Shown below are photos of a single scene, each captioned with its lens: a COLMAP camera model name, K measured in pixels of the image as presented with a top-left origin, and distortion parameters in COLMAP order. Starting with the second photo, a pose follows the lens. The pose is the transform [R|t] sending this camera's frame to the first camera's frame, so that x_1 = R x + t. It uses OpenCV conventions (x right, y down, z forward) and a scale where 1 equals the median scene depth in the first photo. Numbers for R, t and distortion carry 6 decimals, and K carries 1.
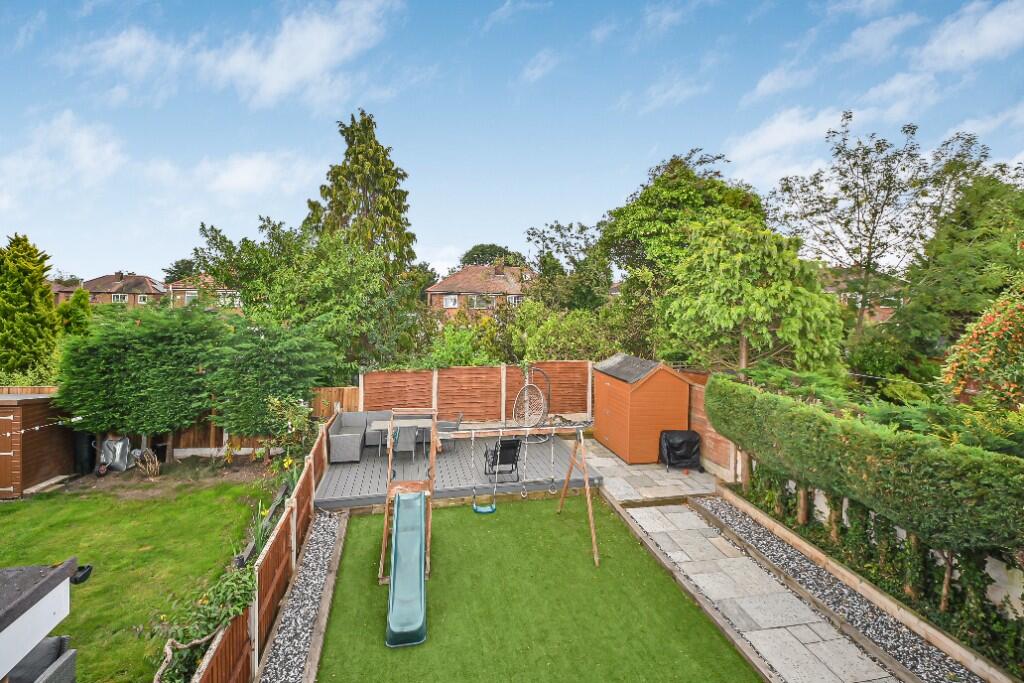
lens RADIAL K [[465.5, 0, 514.1], [0, 465.5, 335.0], [0, 0, 1]] dist [0.031069, -0.030377]
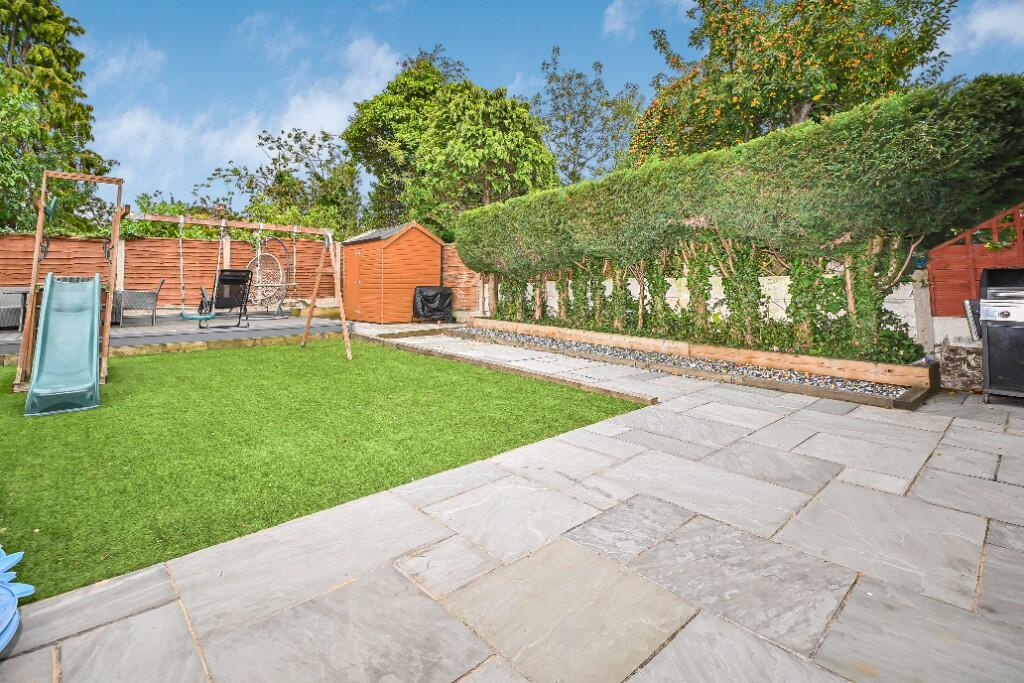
lens RADIAL K [[465.5, 0, 514.1], [0, 465.5, 335.0], [0, 0, 1]] dist [0.031069, -0.030377]
pose [[0.863394, -0.001393, 0.504528, -0.003489], [0.030905, 0.998264, -0.050131, 0.378695], [-0.503582, 0.058875, 0.861939, 0.049410]]
